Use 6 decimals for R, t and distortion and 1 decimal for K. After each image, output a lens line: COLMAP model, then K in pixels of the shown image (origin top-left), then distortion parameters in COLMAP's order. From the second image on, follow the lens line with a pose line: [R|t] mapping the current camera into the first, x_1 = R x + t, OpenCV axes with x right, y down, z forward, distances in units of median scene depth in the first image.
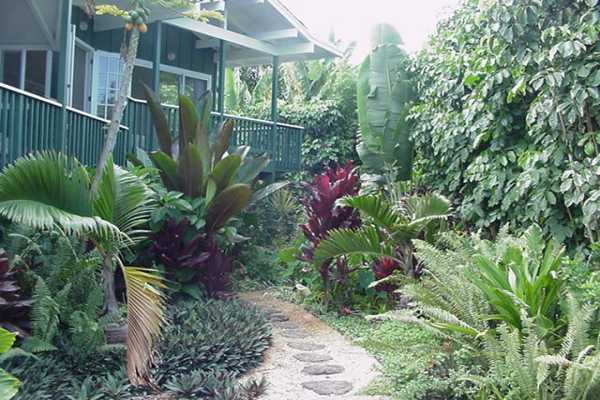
lens RADIAL K [[725.8, 0, 300.0], [0, 725.8, 200.0], [0, 0, 1]] dist [-0.171535, 0.113658]
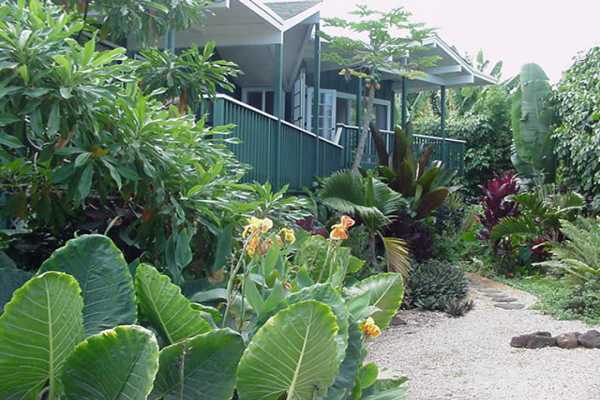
lens RADIAL K [[725.8, 0, 300.0], [0, 725.8, 200.0], [0, 0, 1]] dist [-0.171535, 0.113658]
pose [[0.982831, -0.010543, -0.184206, -0.077512], [0.009575, 0.999935, -0.006148, 0.008831], [0.184259, 0.004278, 0.982868, -0.429094]]
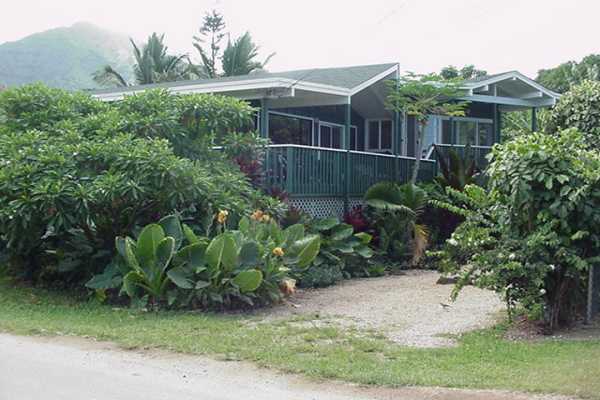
lens RADIAL K [[725.8, 0, 300.0], [0, 725.8, 200.0], [0, 0, 1]] dist [-0.171535, 0.113658]
pose [[0.875012, -0.011098, -0.483974, 0.415373], [0.011541, 0.999931, -0.002064, 0.002620], [0.483964, -0.003780, 0.875080, -0.938415]]
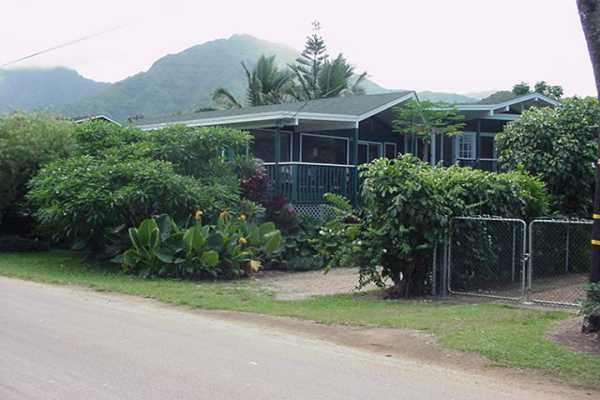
lens RADIAL K [[725.8, 0, 300.0], [0, 725.8, 200.0], [0, 0, 1]] dist [-0.171535, 0.113658]
pose [[0.754584, -0.011993, -0.656093, 0.933027], [0.002898, 0.999884, -0.014944, 0.013569], [0.656197, 0.009375, 0.754532, -1.076900]]
